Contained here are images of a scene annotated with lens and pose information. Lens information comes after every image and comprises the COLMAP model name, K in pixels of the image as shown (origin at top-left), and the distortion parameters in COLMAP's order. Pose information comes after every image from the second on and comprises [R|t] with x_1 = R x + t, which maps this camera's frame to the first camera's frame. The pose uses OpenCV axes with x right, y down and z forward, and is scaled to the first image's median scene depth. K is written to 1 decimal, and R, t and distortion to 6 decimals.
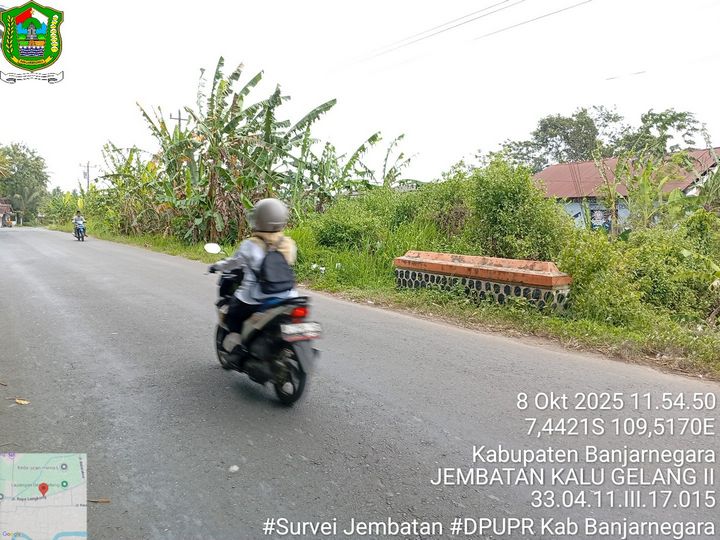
lens RADIAL K [[548.3, 0, 354.5], [0, 548.3, 270.2], [0, 0, 1]] dist [0.079319, -0.174265]
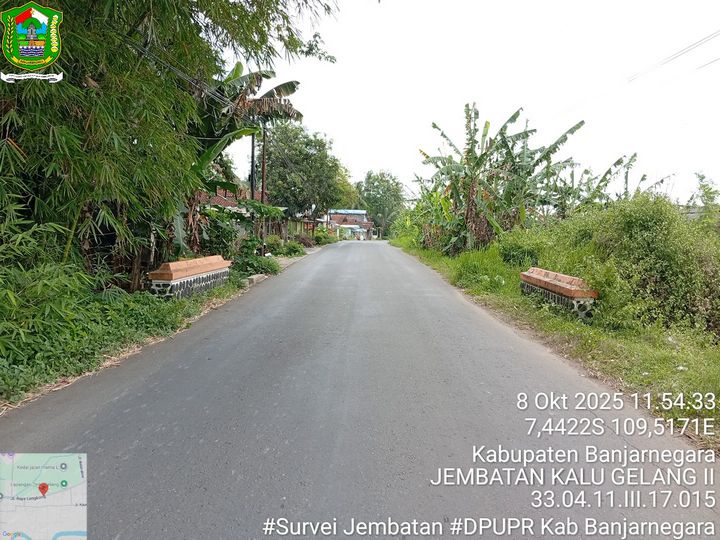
lens RADIAL K [[548.3, 0, 354.5], [0, 548.3, 270.2], [0, 0, 1]] dist [0.079319, -0.174265]
pose [[0.815339, 0.051369, -0.576700, 0.523322], [-0.068021, 0.997657, -0.007304, 0.007686], [0.574974, 0.045183, 0.816923, -0.267358]]
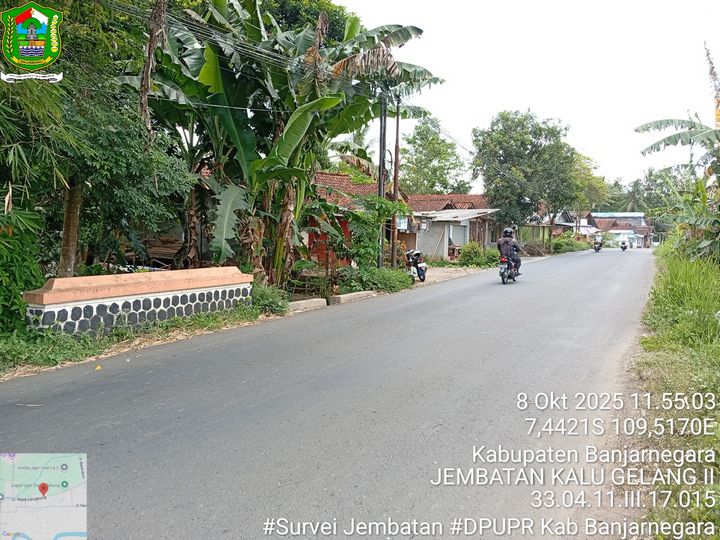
lens RADIAL K [[544.6, 0, 358.3], [0, 544.6, 255.2], [0, 0, 1]] dist [0.077078, -0.166989]
pose [[0.451897, 0.038415, -0.891243, 0.414673], [-0.096327, 0.995332, -0.005941, -0.049987], [0.886854, 0.088535, 0.453487, 0.400750]]
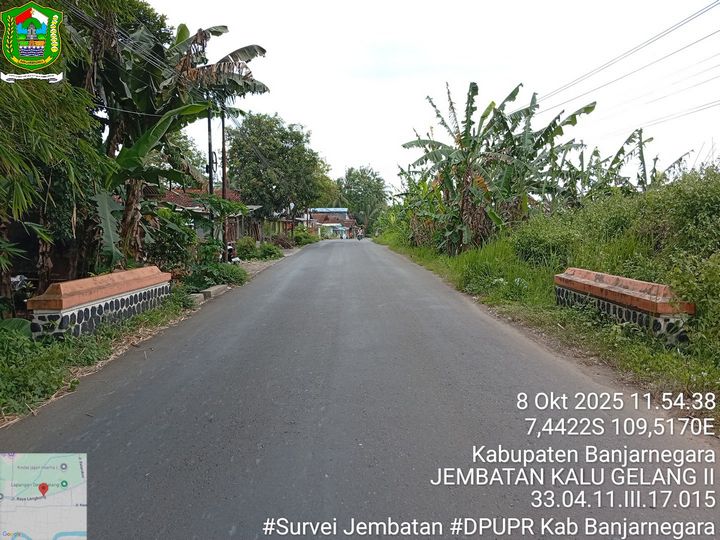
lens RADIAL K [[544.5, 0, 356.1], [0, 544.5, 274.0], [0, 0, 1]] dist [0.066204, -0.165974]
pose [[0.835210, 0.028134, -0.549211, 0.331105], [-0.032759, 0.999462, 0.001379, -0.014589], [0.548954, 0.016840, 0.835683, 0.007794]]
